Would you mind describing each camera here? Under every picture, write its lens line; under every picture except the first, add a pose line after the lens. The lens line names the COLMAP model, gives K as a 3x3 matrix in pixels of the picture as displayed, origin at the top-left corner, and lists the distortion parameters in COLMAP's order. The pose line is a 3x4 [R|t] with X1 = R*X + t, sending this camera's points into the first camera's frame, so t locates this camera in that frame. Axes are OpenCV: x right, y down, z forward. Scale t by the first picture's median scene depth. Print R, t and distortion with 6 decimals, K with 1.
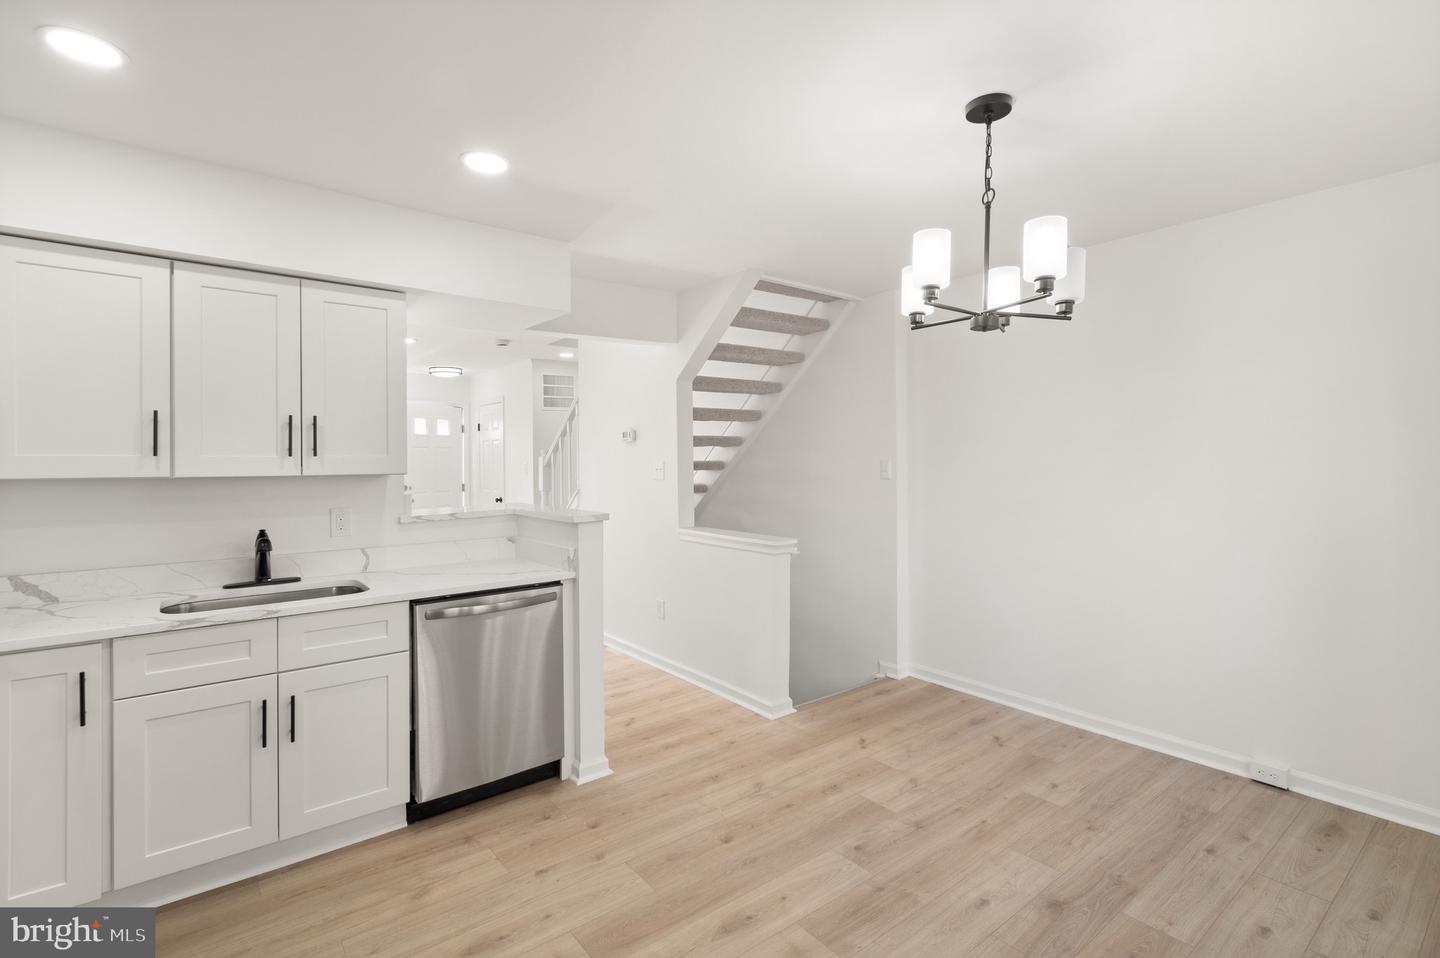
lens RADIAL K [[669.7, 0, 713.7], [0, 669.7, 463.7], [0, 0, 1]] dist [0.011522, -0.003686]
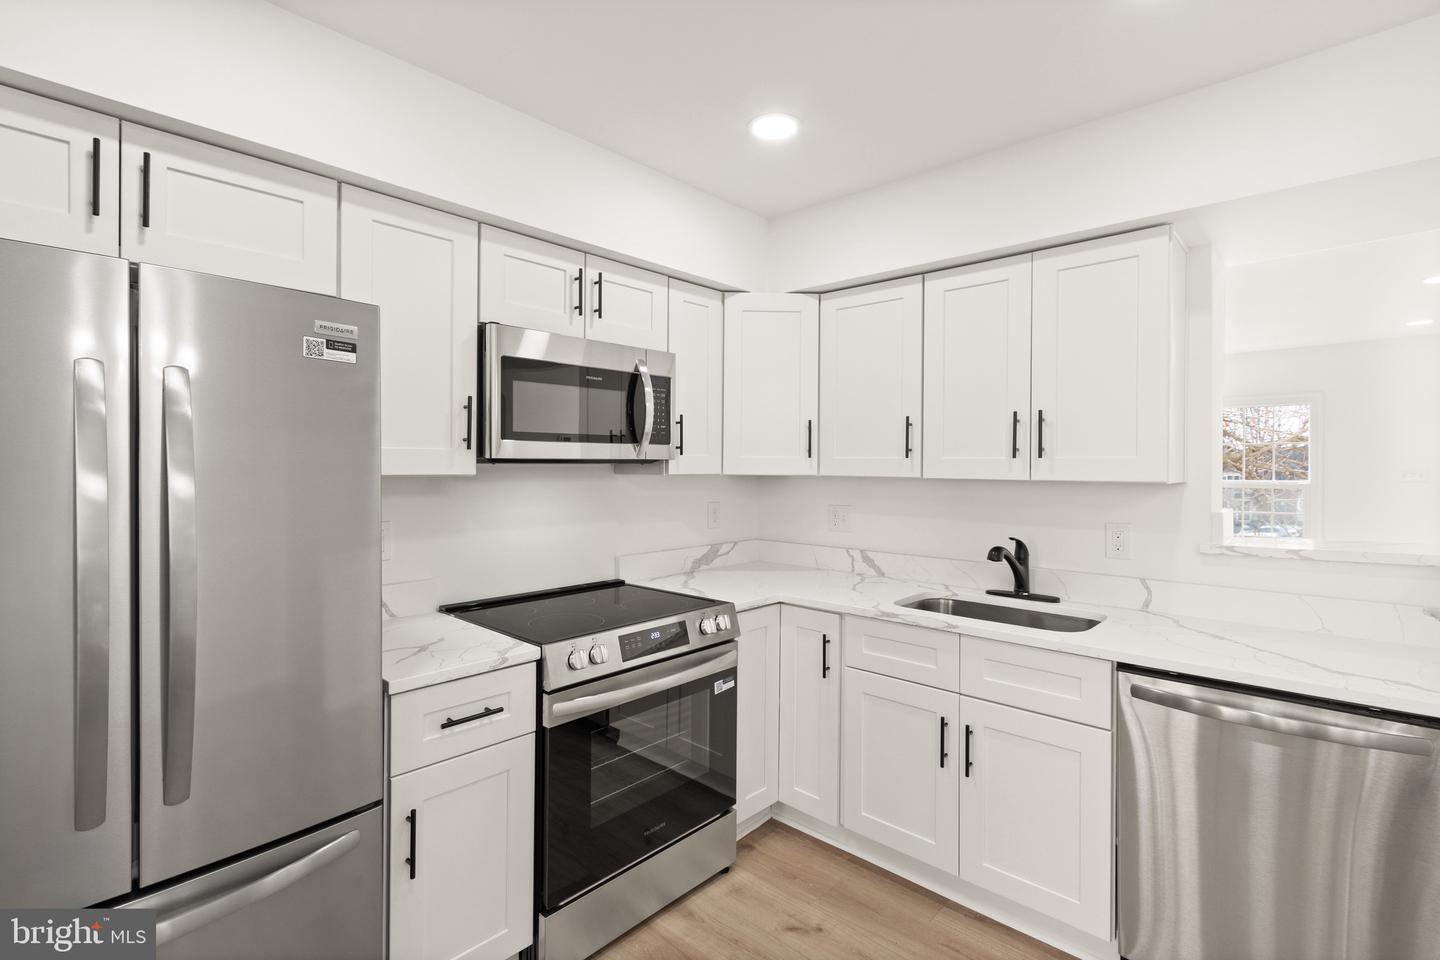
lens RADIAL K [[669.7, 0, 719.2], [0, 669.7, 471.6], [0, 0, 1]] dist [0.011522, -0.003686]
pose [[0.148739, 0.015702, -0.988752, 0.187856], [-0.008990, 0.999854, 0.014526, -0.002282], [0.988836, 0.006728, 0.148859, 0.497223]]
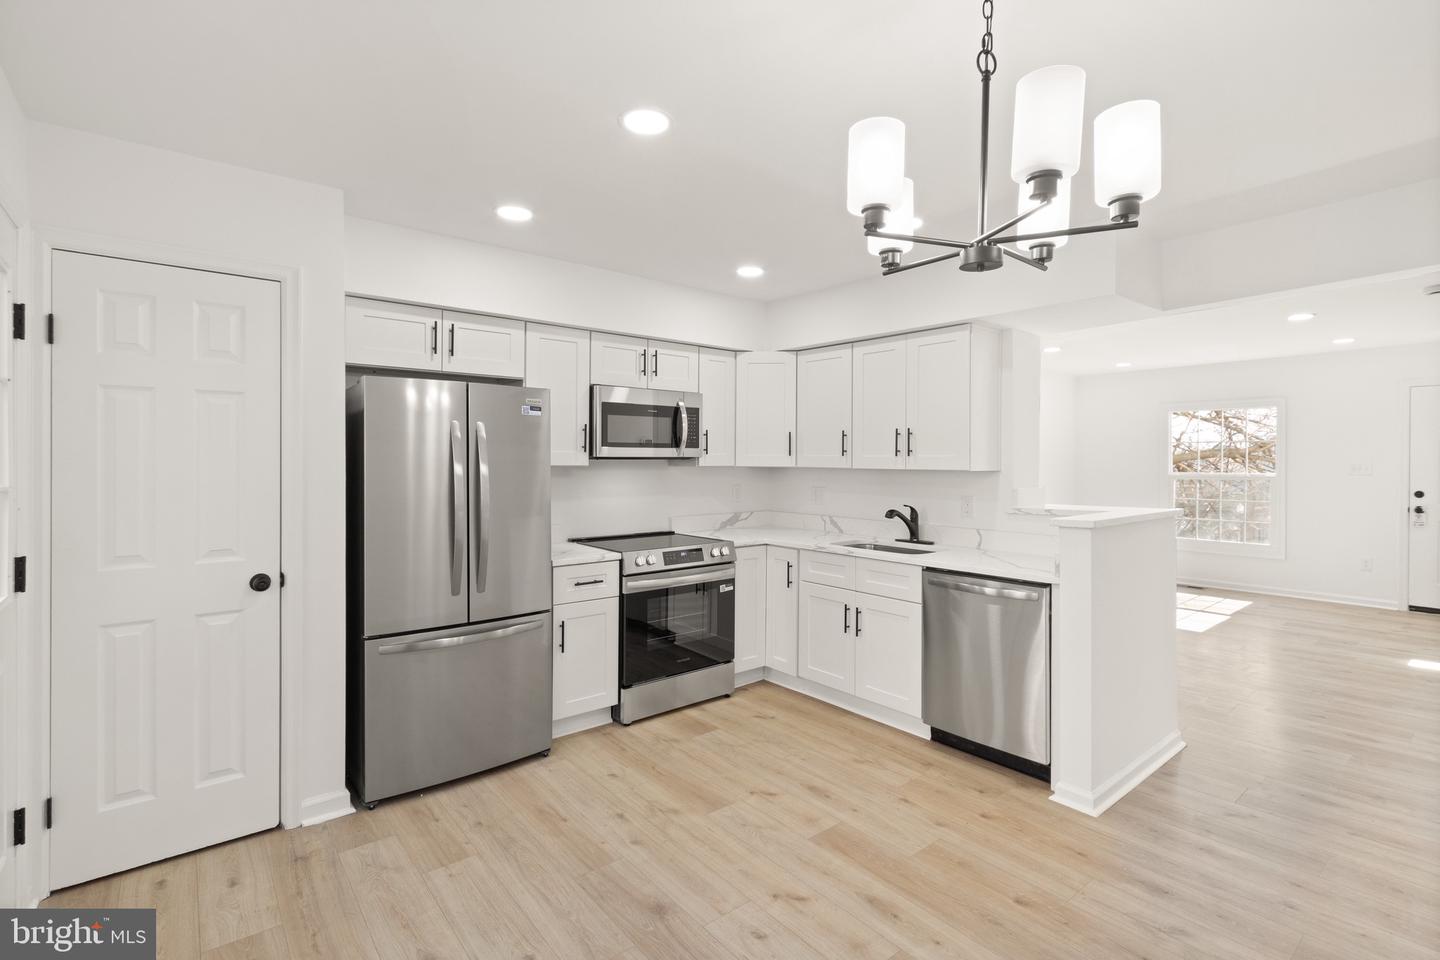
lens RADIAL K [[669.7, 0, 721.3], [0, 669.7, 473.4], [0, 0, 1]] dist [0.011522, -0.003686]
pose [[0.019338, 0.025513, -0.999487, 0.864176], [-0.008116, 0.999645, 0.025360, -0.007289], [0.999780, 0.007621, 0.019538, 0.597658]]
